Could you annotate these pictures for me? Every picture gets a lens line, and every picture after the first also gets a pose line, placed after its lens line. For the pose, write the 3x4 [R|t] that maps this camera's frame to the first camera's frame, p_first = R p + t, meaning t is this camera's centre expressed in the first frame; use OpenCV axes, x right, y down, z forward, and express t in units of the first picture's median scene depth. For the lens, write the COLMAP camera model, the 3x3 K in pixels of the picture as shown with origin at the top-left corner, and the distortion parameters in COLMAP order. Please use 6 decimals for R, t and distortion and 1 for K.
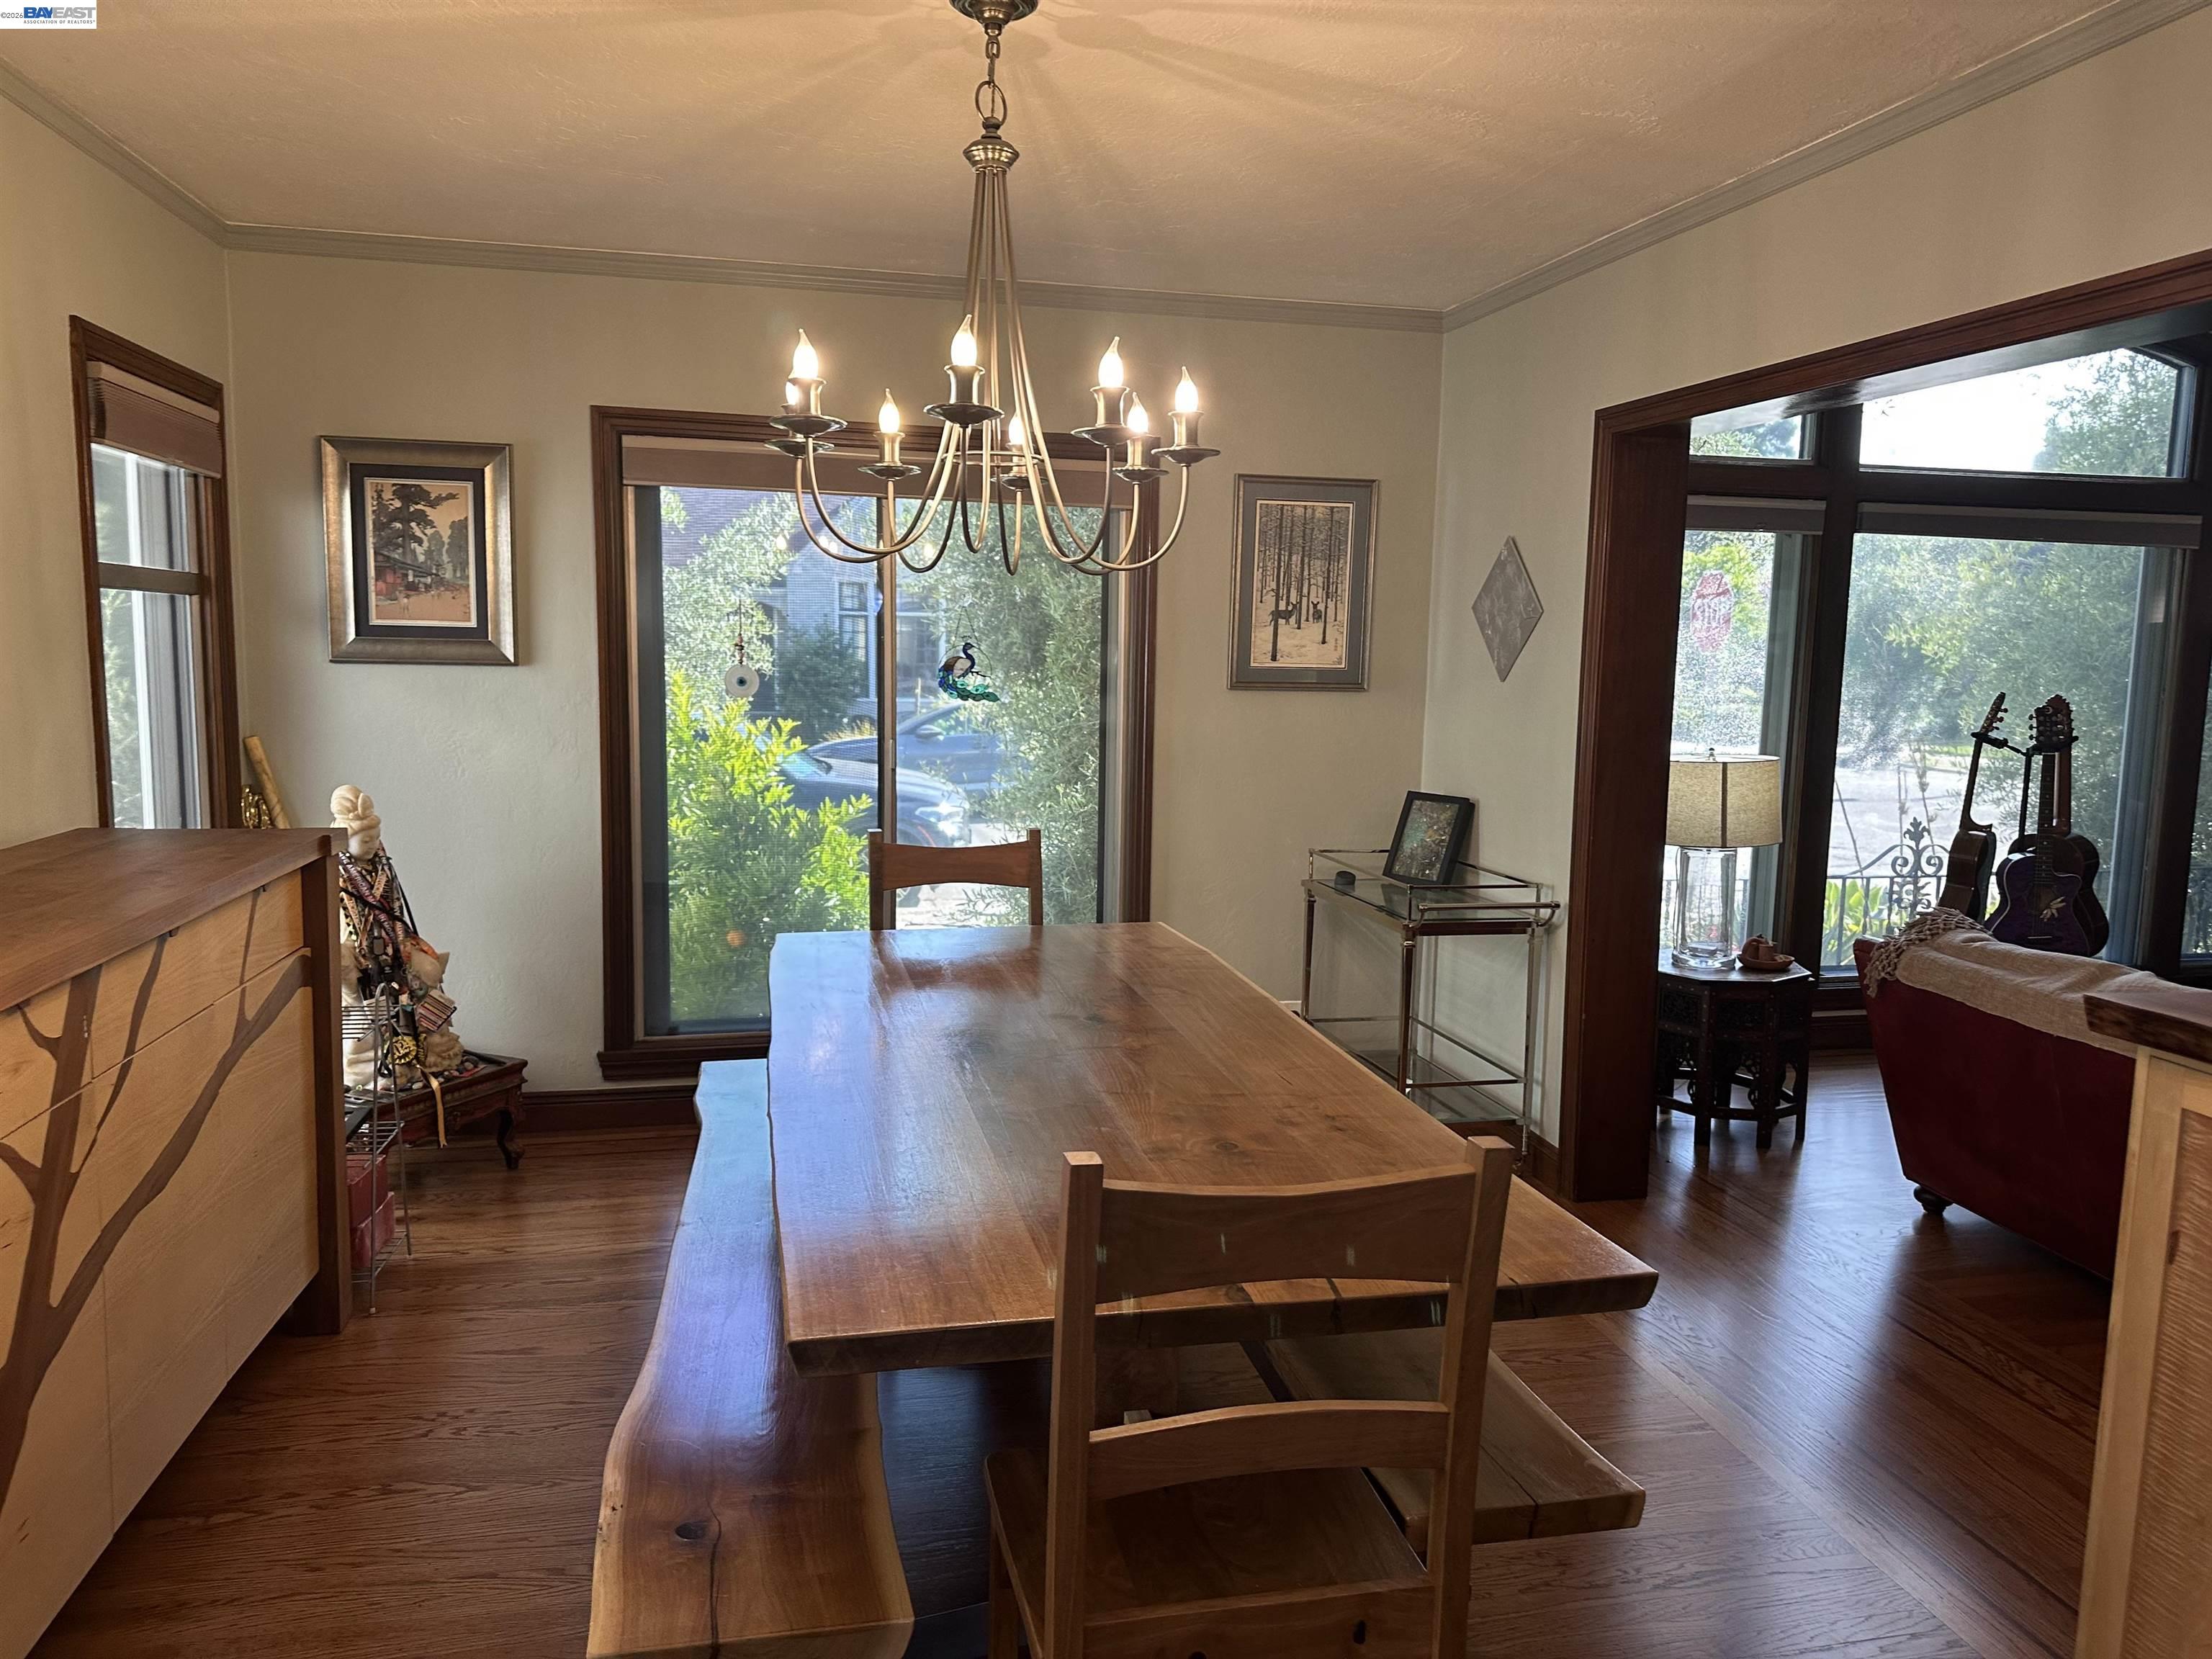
lens RADIAL K [[1543.4, 0, 1106.0], [0, 1543.4, 829.5], [0, 0, 1]] dist [0.042080, -0.054454]
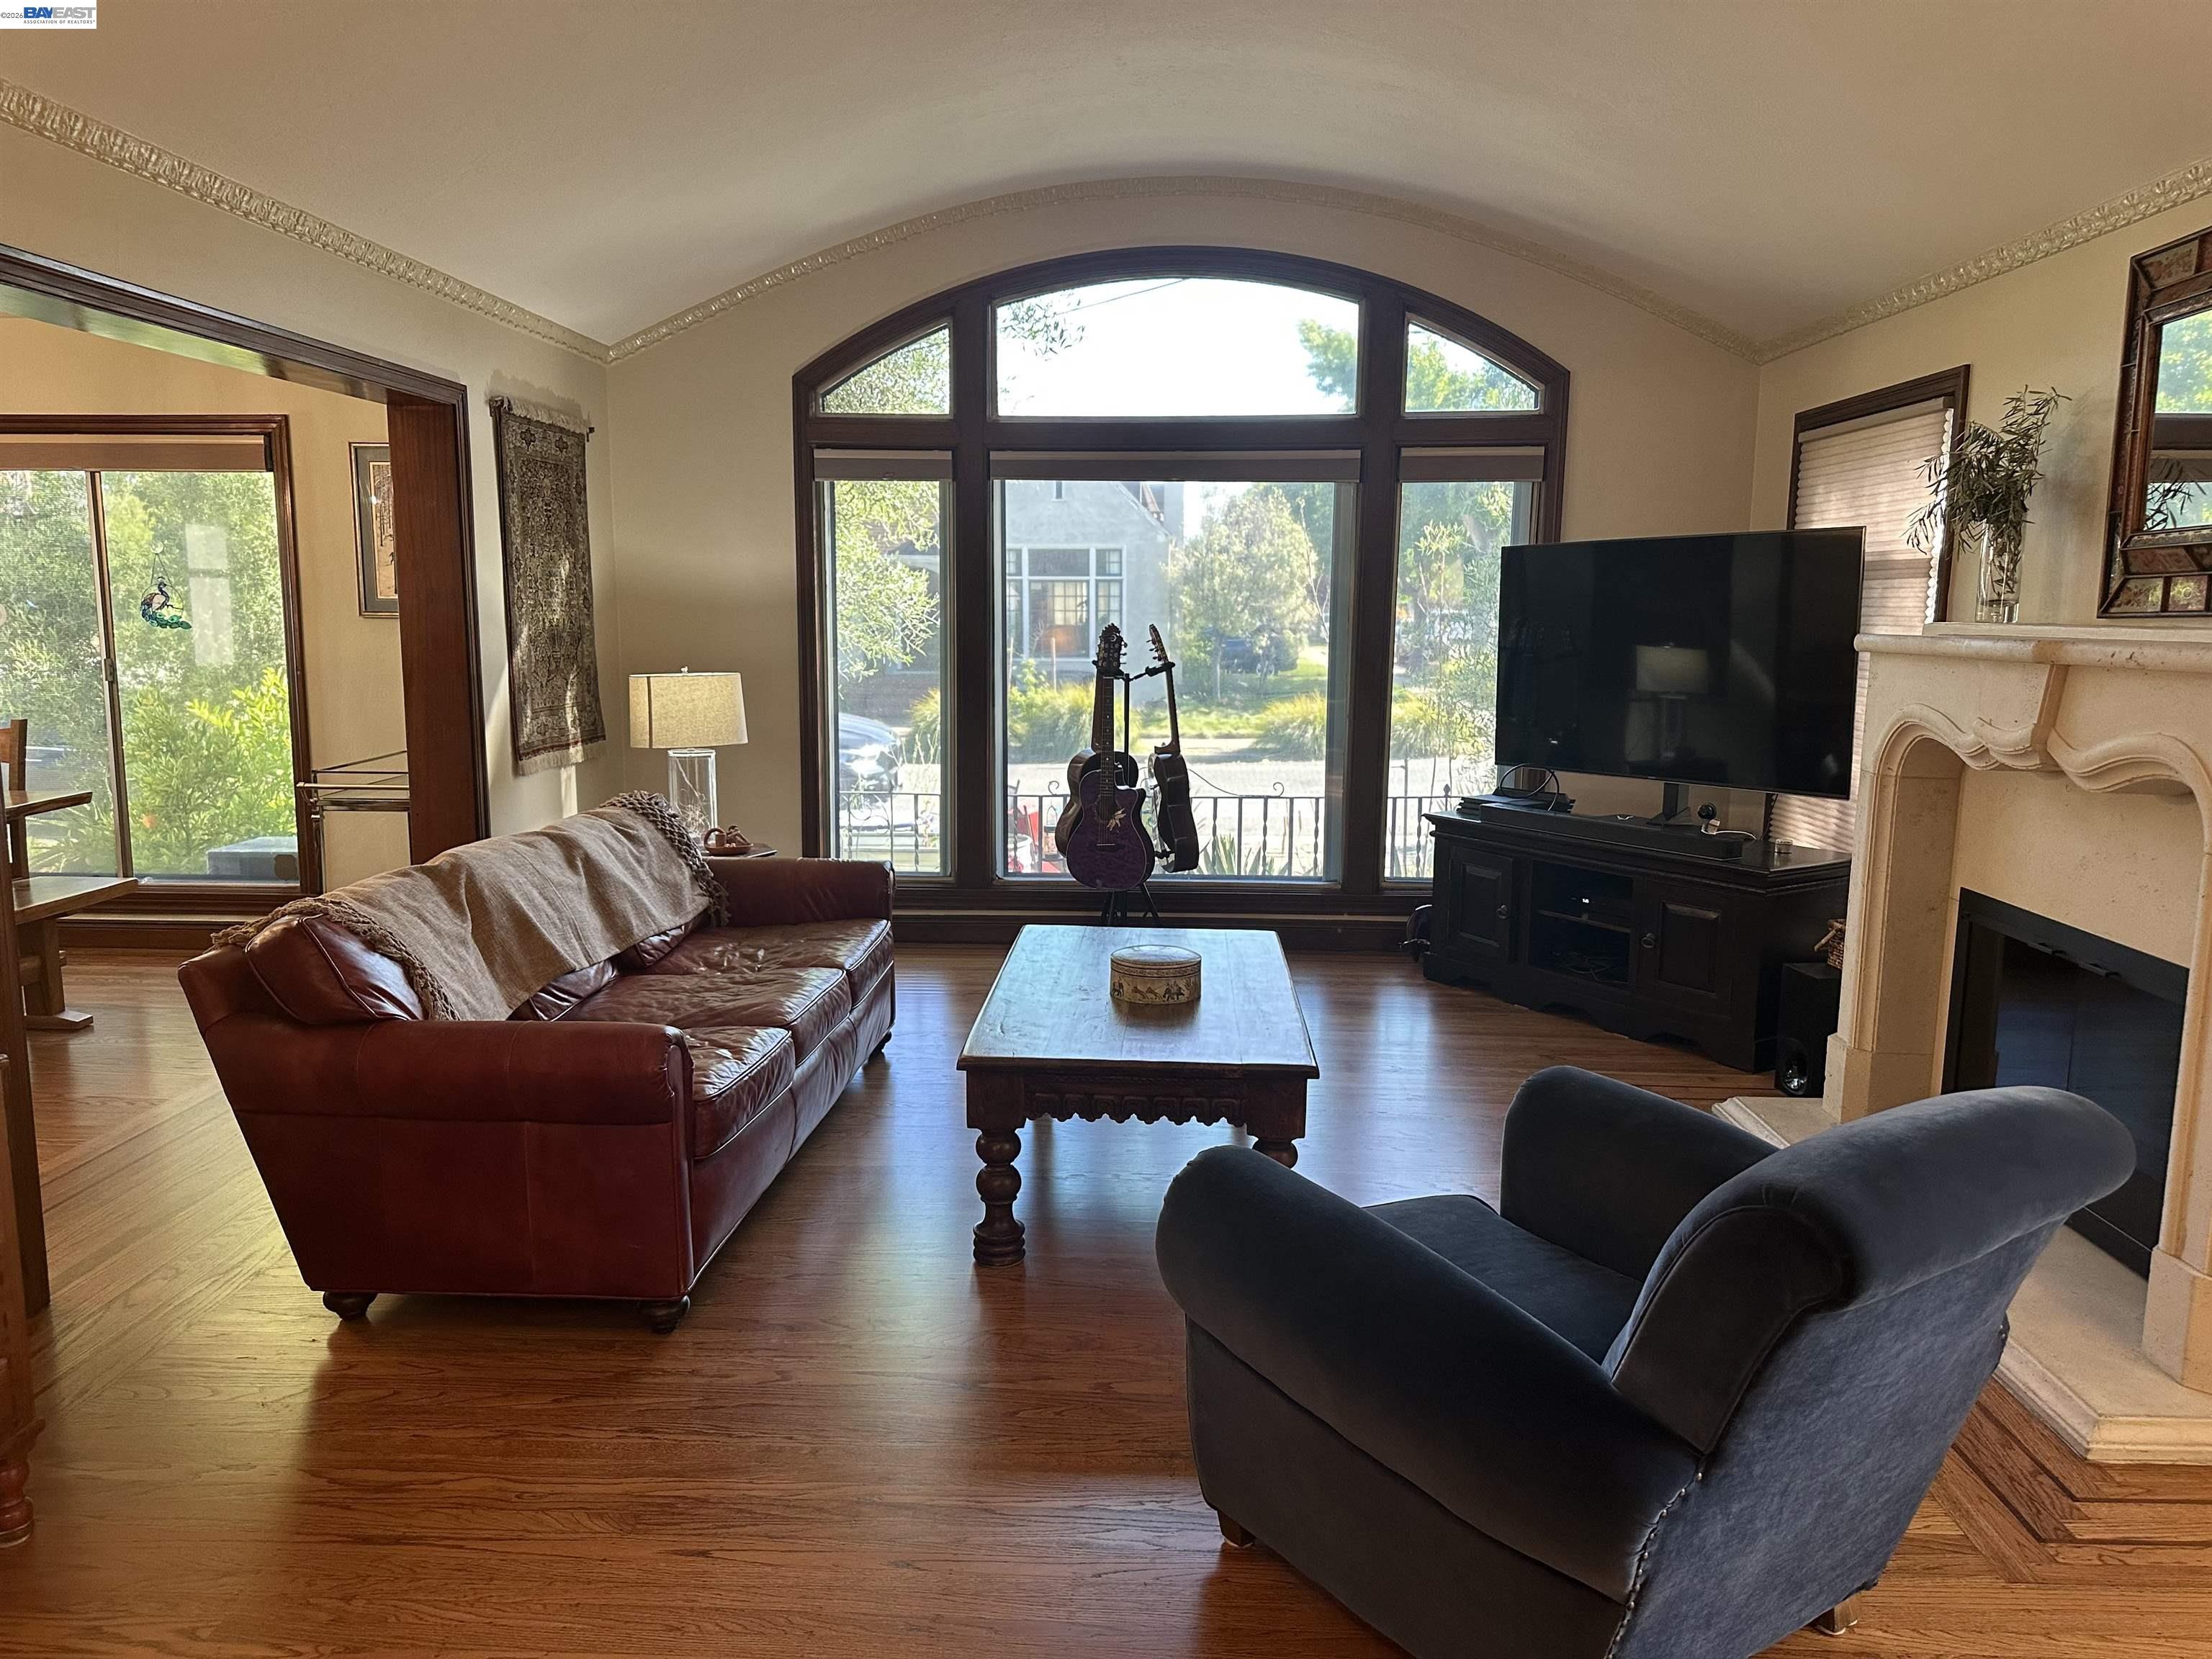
lens RADIAL K [[1543.4, 0, 1106.0], [0, 1543.4, 829.5], [0, 0, 1]] dist [0.042080, -0.054454]
pose [[0.972036, 0.024373, -0.233562, 0.822729], [-0.022321, 0.999686, 0.011427, 0.041629], [0.233767, -0.005894, 0.972275, -0.043303]]
